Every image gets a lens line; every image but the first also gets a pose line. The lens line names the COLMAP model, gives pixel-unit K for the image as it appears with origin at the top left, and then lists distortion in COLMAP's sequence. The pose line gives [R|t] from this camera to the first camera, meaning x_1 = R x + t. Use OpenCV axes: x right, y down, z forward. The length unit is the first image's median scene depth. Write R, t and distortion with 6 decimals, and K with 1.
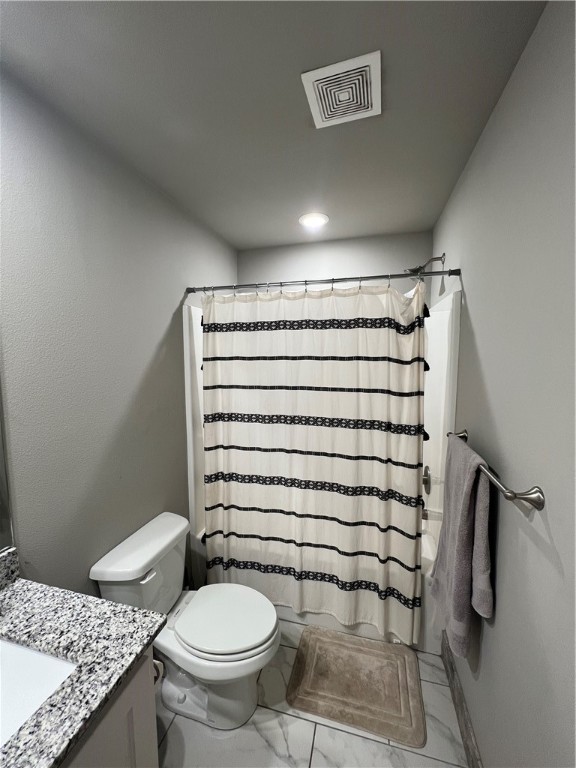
lens RADIAL K [[308.3, 0, 287.1], [0, 308.3, 380.5], [0, 0, 1]] dist [0.002622, -0.000617]
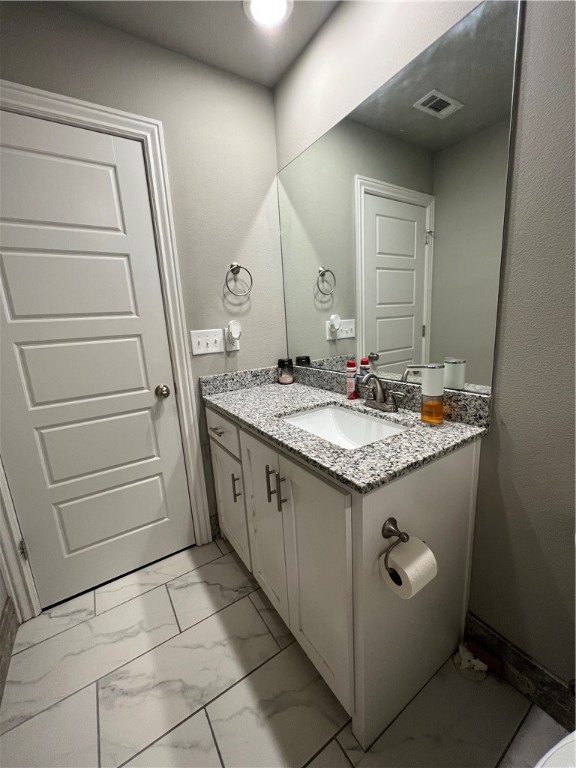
lens RADIAL K [[308.3, 0, 293.1], [0, 308.3, 391.4], [0, 0, 1]] dist [0.002622, -0.000617]
pose [[-0.658959, 0.210390, -0.722155, 0.301559], [-0.003513, 0.959214, 0.282660, 0.328955], [0.752170, 0.188798, -0.631344, 1.504066]]
